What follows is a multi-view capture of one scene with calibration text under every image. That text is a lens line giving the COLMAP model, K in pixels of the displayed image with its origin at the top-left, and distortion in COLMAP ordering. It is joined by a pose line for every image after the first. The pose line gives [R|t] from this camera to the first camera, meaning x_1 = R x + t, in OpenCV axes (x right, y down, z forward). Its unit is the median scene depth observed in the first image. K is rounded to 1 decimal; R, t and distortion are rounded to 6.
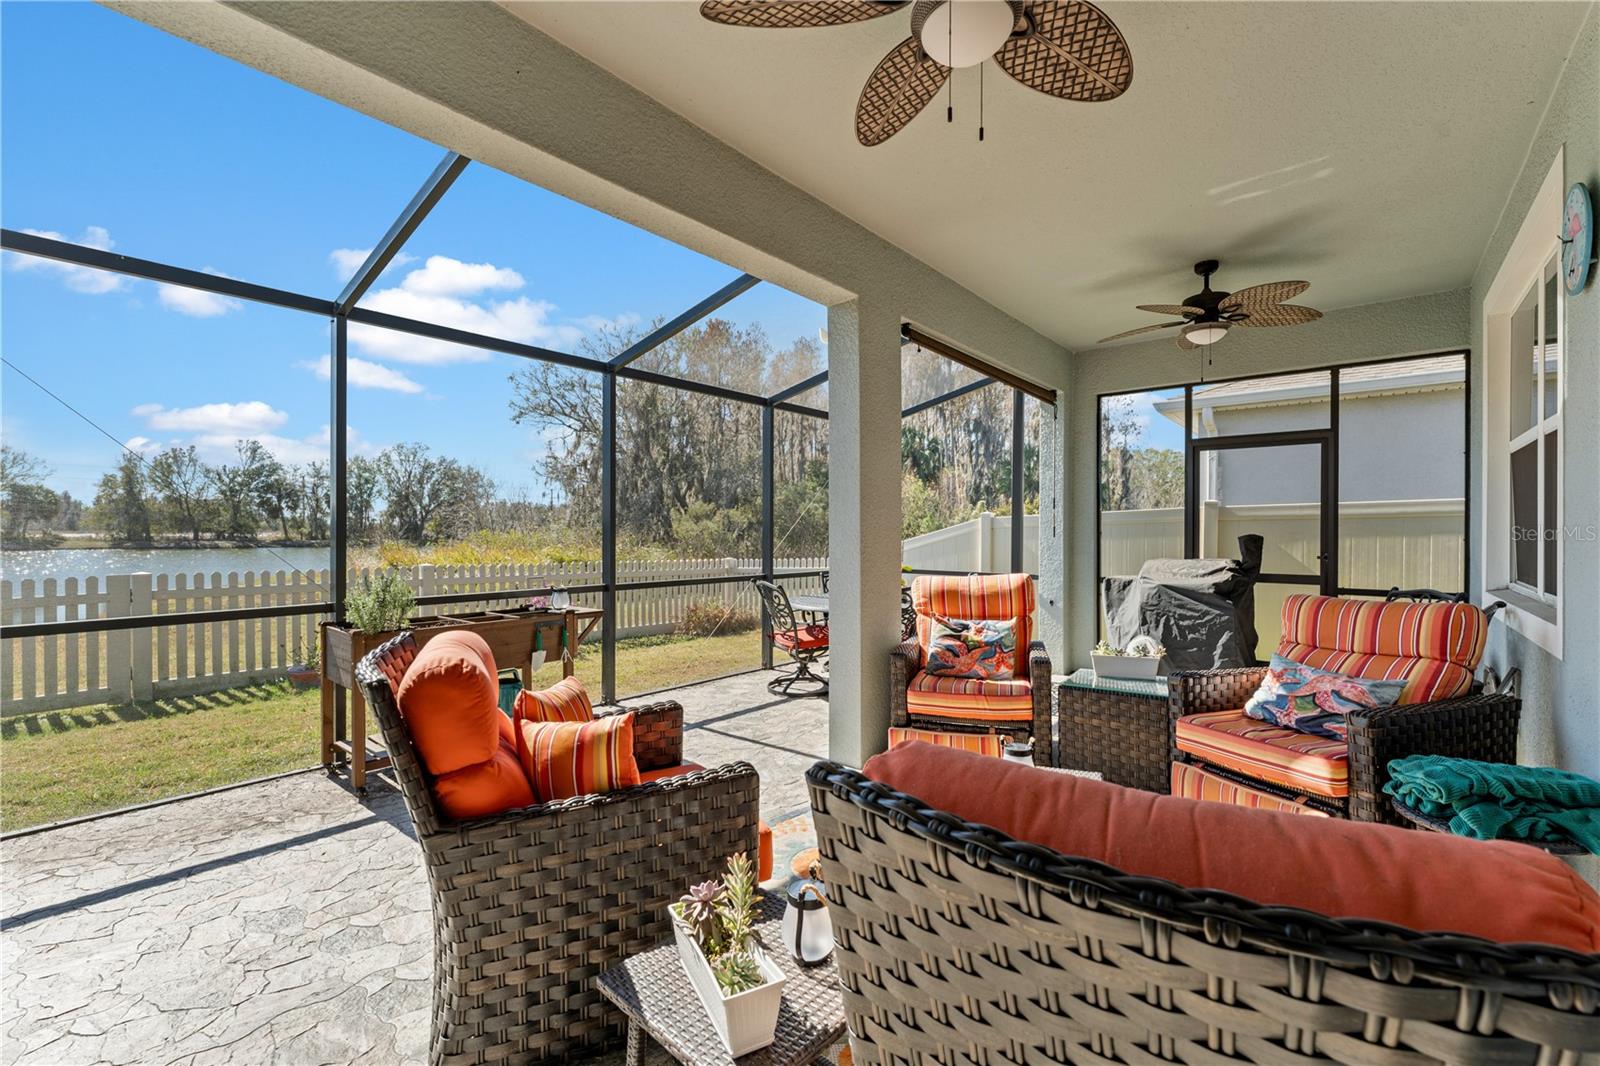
lens RADIAL K [[664.7, 0, 796.2], [0, 664.7, 528.6], [0, 0, 1]] dist [-0.002126, -0.000270]
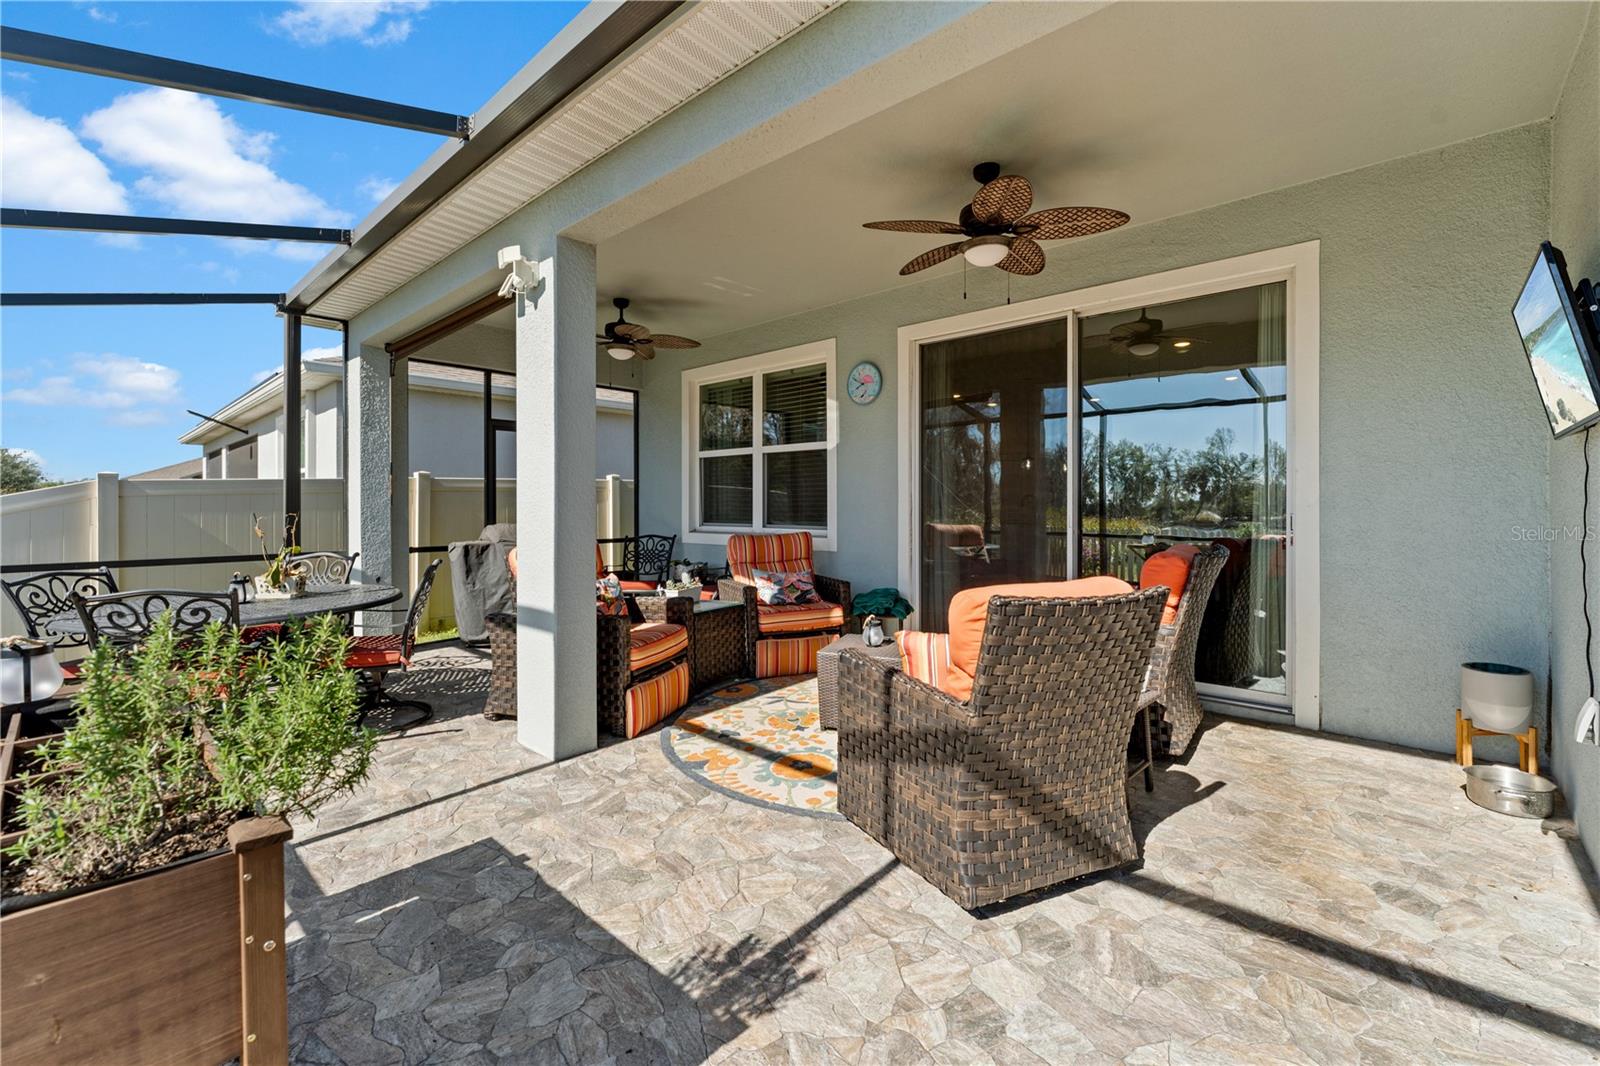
lens RADIAL K [[664.7, 0, 796.2], [0, 664.7, 528.6], [0, 0, 1]] dist [-0.002126, -0.000270]
pose [[0.026125, -0.043756, 0.998701, -0.700724], [0.000041, 0.999042, 0.043770, 0.005116], [-0.999659, -0.001102, 0.026101, 0.578049]]
